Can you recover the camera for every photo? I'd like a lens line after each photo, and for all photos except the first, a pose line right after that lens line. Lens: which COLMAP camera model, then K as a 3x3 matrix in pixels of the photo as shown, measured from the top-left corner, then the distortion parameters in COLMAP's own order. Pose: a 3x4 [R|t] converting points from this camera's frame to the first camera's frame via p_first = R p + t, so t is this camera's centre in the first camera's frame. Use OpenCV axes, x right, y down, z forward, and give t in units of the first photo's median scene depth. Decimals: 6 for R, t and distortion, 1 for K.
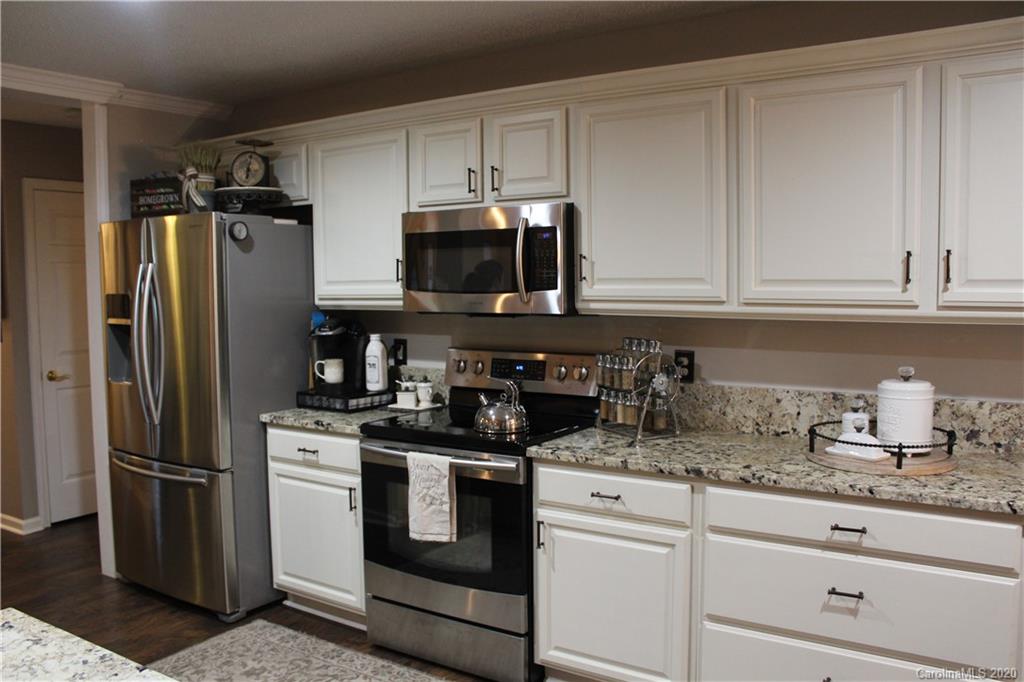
lens RADIAL K [[856.4, 0, 511.7], [0, 856.4, 349.4], [0, 0, 1]] dist [-0.163188, 0.141917]
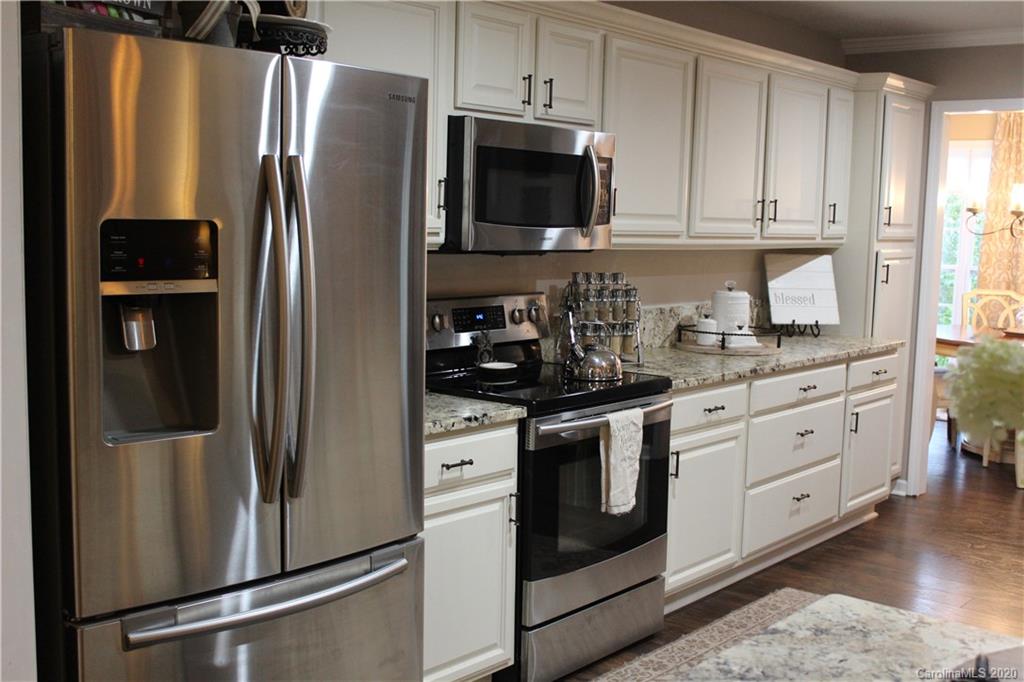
lens RADIAL K [[1167.1, 0, 513.9], [0, 1167.1, 346.0], [0, 0, 1]] dist [-0.098733, 0.000000]
pose [[0.112262, -0.096457, 0.988986, -1.300374], [0.060228, 0.994108, 0.090120, -0.058895], [-0.991852, 0.049448, 0.117410, 0.979194]]
